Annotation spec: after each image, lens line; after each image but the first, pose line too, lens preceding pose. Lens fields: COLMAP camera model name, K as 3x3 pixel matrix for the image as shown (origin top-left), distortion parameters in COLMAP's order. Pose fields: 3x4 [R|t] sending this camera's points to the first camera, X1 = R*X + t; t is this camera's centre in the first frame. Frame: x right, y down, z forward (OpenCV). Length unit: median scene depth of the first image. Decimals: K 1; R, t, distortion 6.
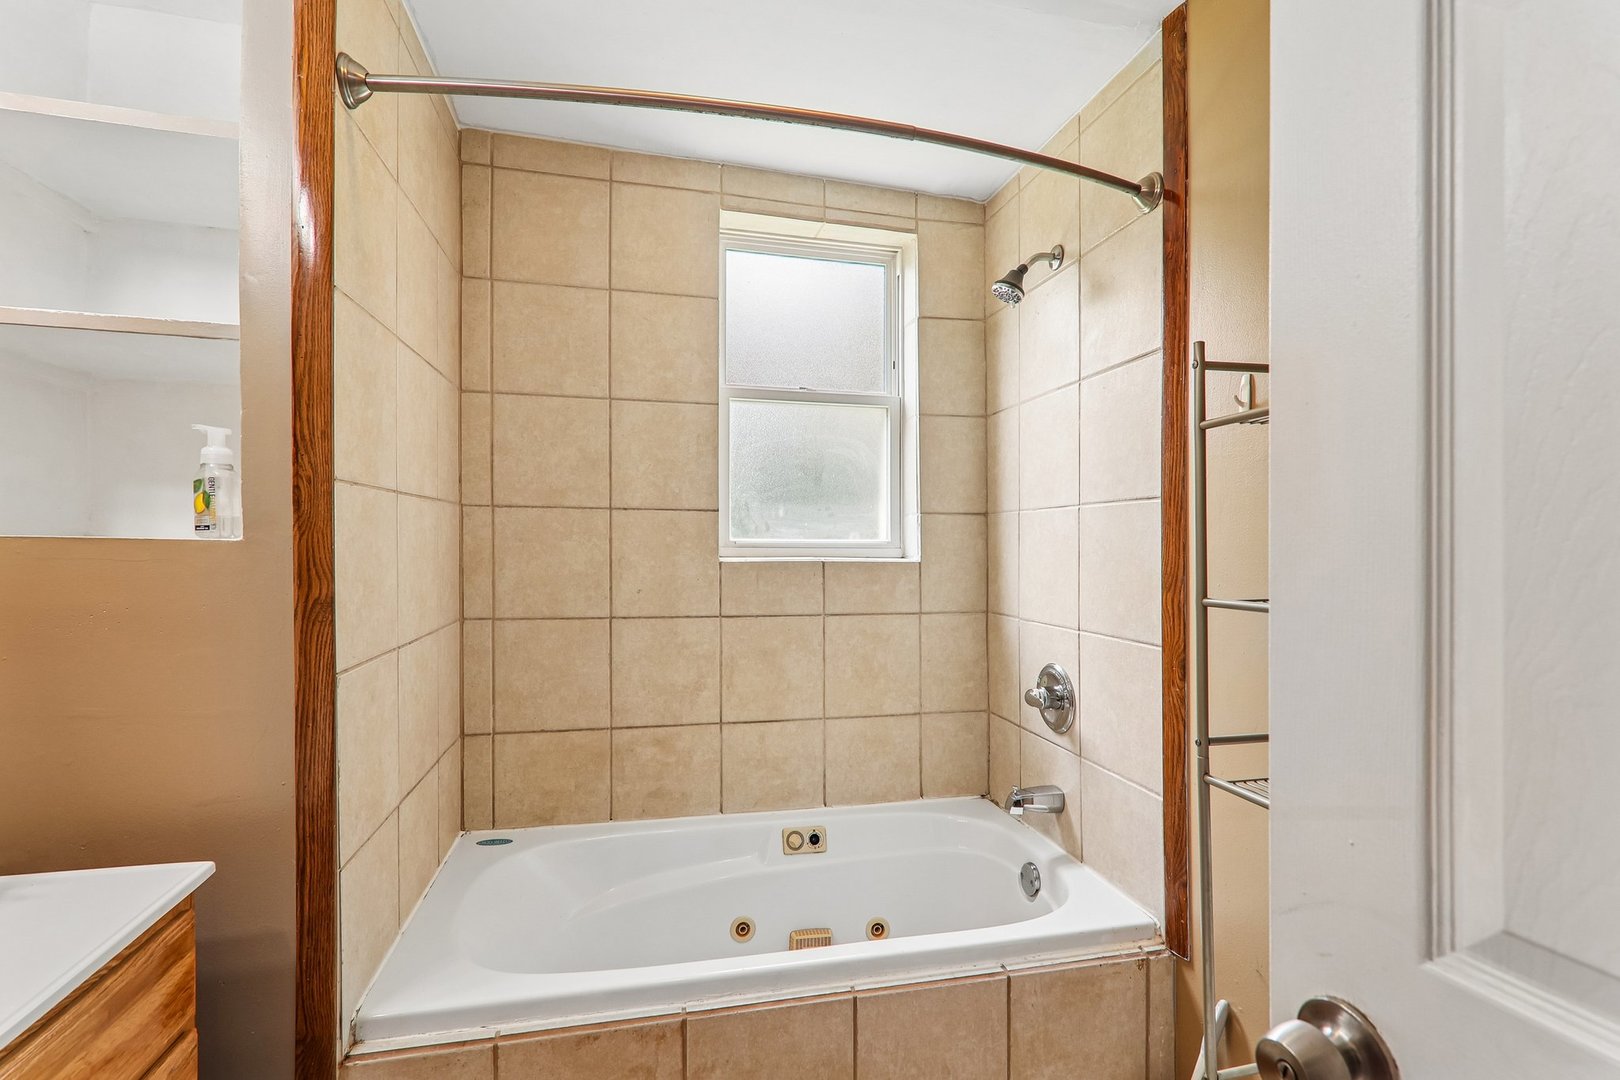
lens RADIAL K [[739.3, 0, 814.1], [0, 739.3, 540.0], [0, 0, 1]] dist [-0.010206, 0.000962]
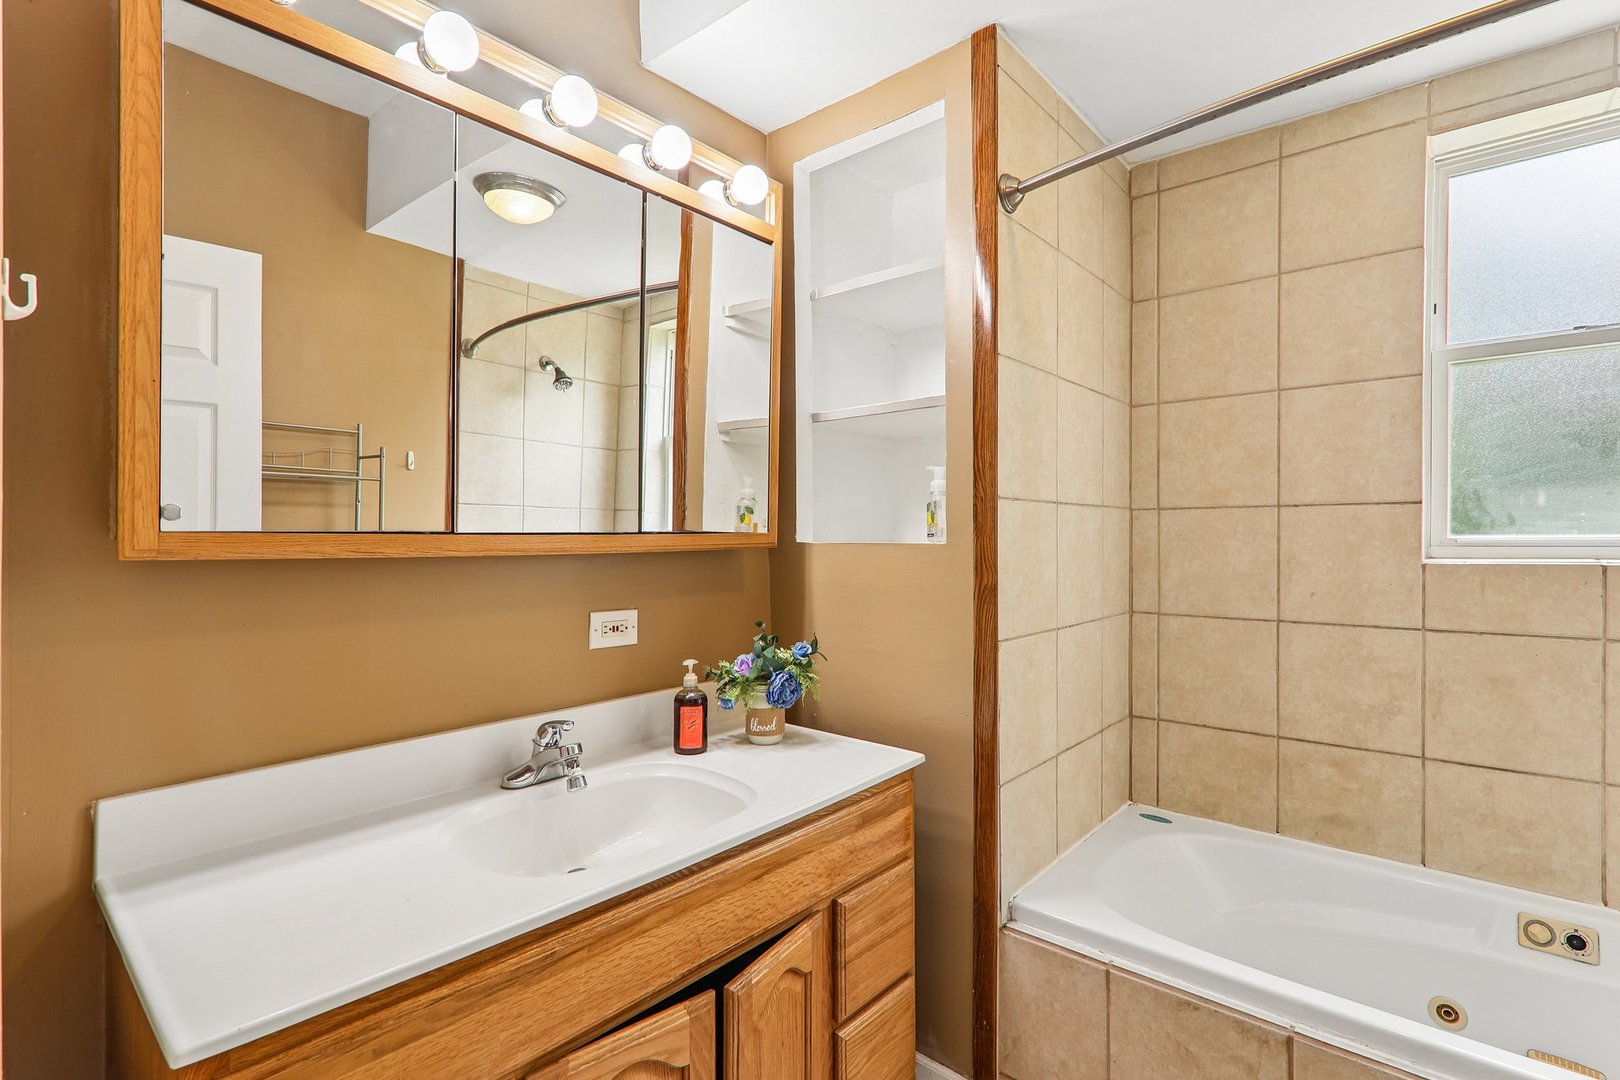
lens RADIAL K [[739.3, 0, 814.1], [0, 739.3, 540.0], [0, 0, 1]] dist [-0.010206, 0.000962]
pose [[0.582964, -0.011389, -0.812418, 0.152813], [0.011602, 0.999916, -0.005692, -0.000617], [0.812415, -0.006107, 0.583047, -0.039596]]
